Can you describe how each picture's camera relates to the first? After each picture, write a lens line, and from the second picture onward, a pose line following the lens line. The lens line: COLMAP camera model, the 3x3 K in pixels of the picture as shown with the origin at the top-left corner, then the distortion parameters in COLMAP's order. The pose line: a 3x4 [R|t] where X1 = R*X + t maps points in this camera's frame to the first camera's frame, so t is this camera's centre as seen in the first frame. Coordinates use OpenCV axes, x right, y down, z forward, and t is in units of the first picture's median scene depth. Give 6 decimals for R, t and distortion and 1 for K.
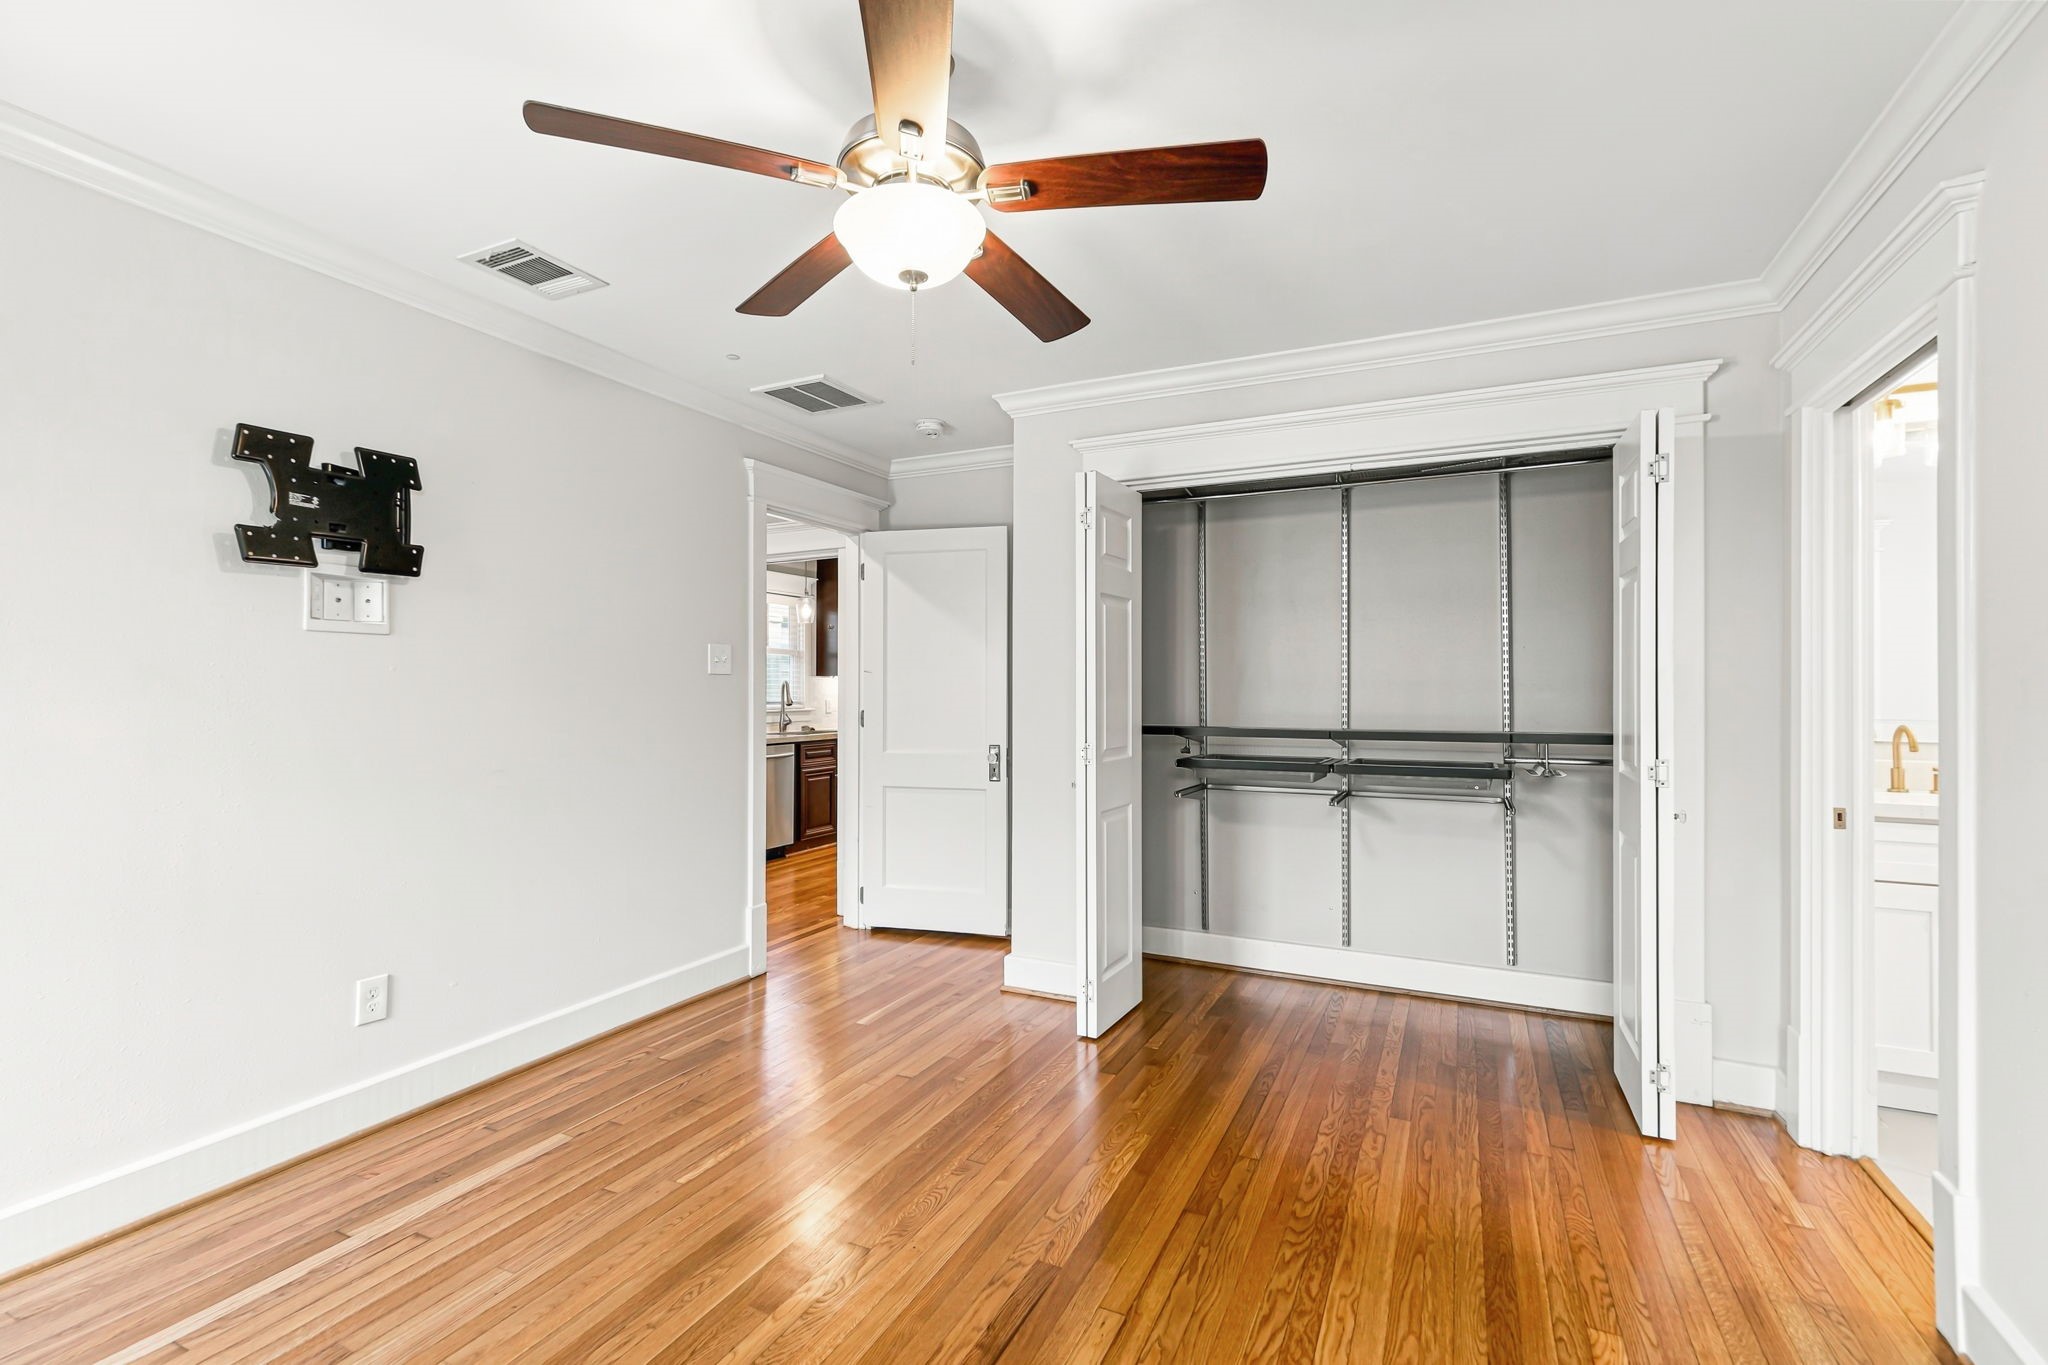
lens RADIAL K [[916.6, 0, 1019.3], [0, 916.6, 688.4], [0, 0, 1]] dist [0.004513, 0.000186]
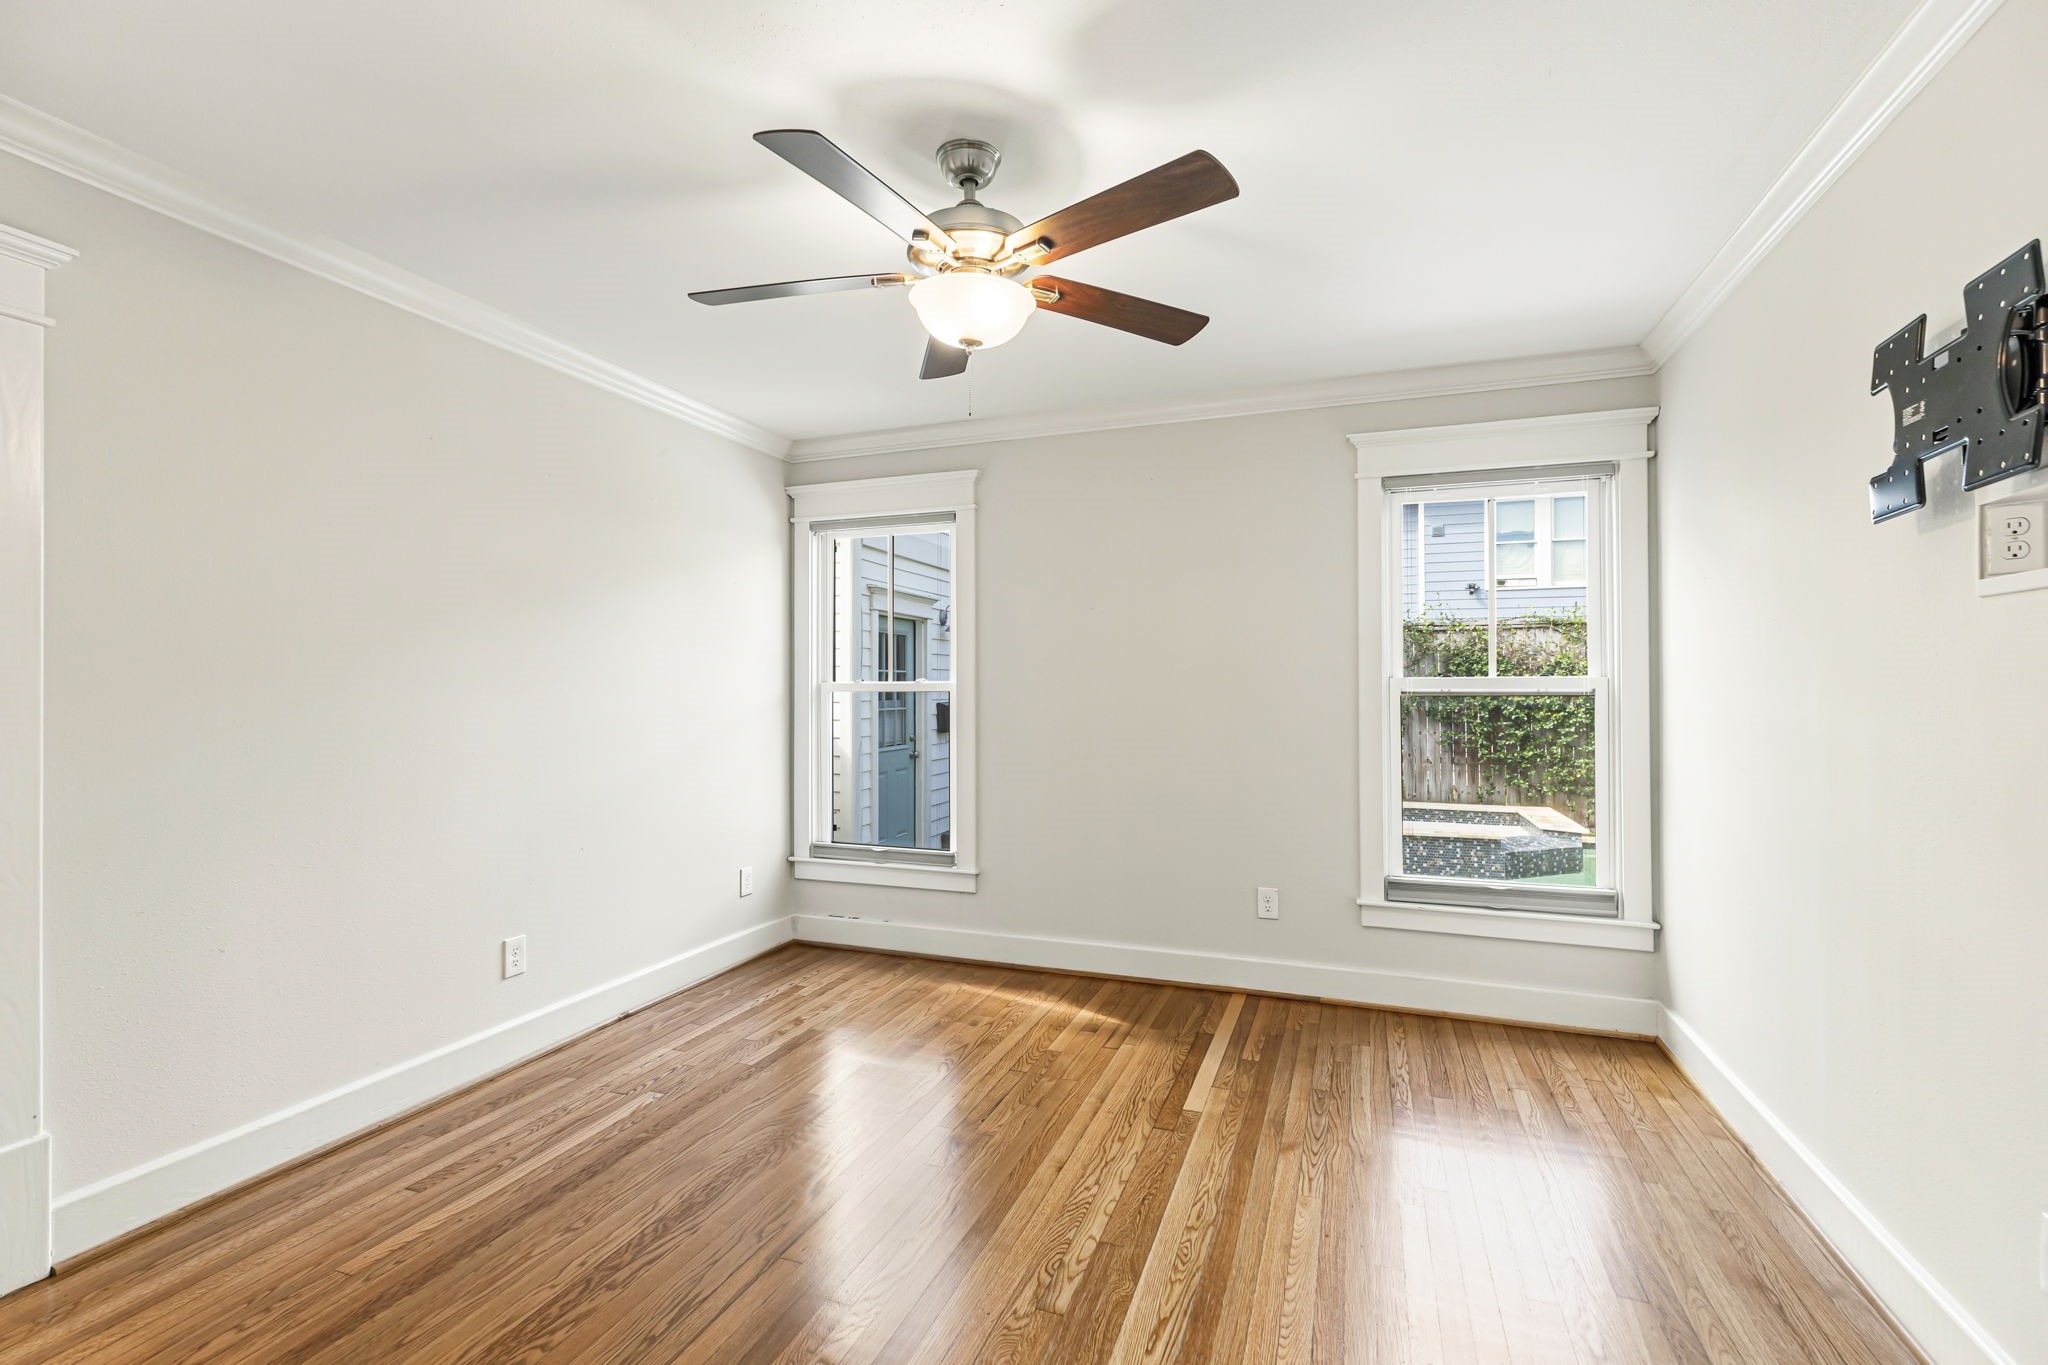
lens RADIAL K [[916.6, 0, 1021.9], [0, 916.6, 685.2], [0, 0, 1]] dist [0.004513, 0.000186]
pose [[-0.995180, 0.009455, -0.097603, -0.067498], [0.010364, 0.999908, -0.008805, 0.010865], [0.097511, -0.009774, -0.995186, 2.013519]]
